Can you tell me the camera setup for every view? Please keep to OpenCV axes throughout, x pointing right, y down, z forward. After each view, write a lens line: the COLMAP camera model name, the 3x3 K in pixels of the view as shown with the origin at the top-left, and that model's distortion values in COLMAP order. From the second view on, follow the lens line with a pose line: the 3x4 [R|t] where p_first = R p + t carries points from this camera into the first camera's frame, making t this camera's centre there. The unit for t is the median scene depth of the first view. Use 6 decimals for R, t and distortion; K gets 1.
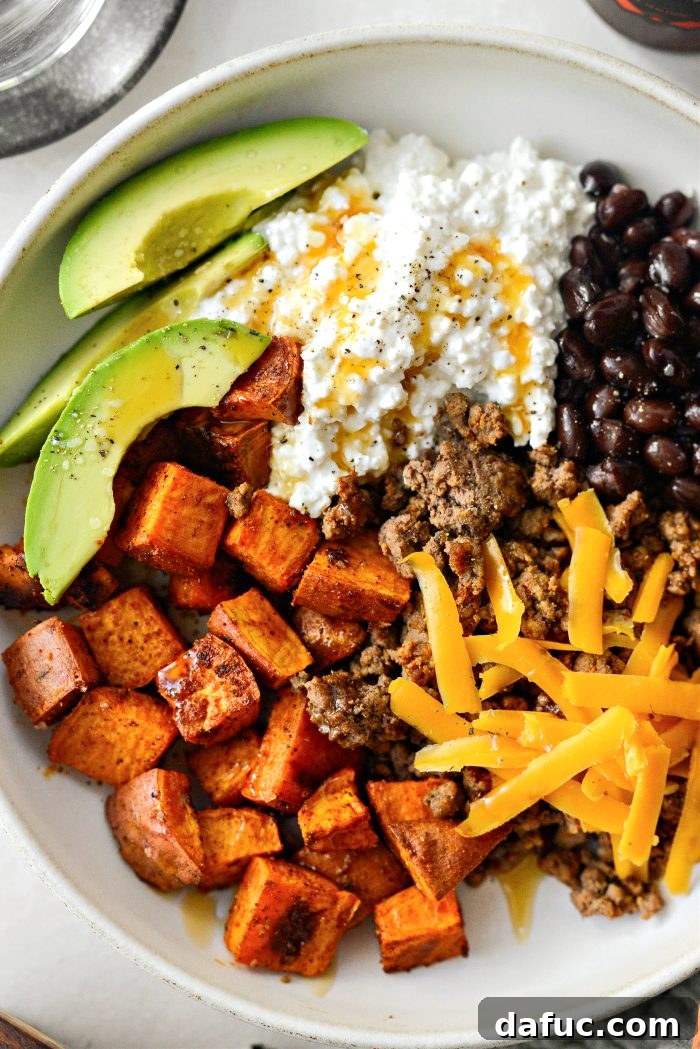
lens RADIAL K [[1782.9, 0, 350.0], [0, 1782.9, 524.5], [0, 0, 1]] dist [-0.058695, 0.079604]
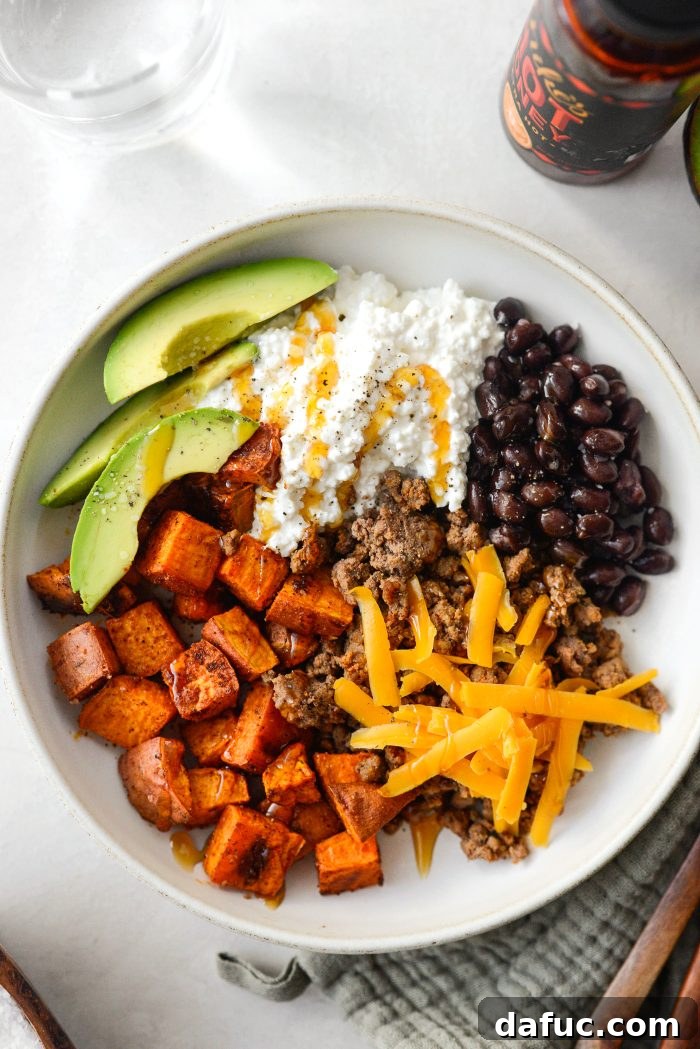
lens RADIAL K [[1771.2, 0, 367.1], [0, 1771.2, 526.7], [0, 0, 1]] dist [0.007322, -0.063228]
pose [[0.998238, 0.047515, 0.035531, -0.006564], [-0.048458, 0.998483, 0.026163, -0.065218], [-0.034234, -0.027839, 0.999026, -0.345692]]
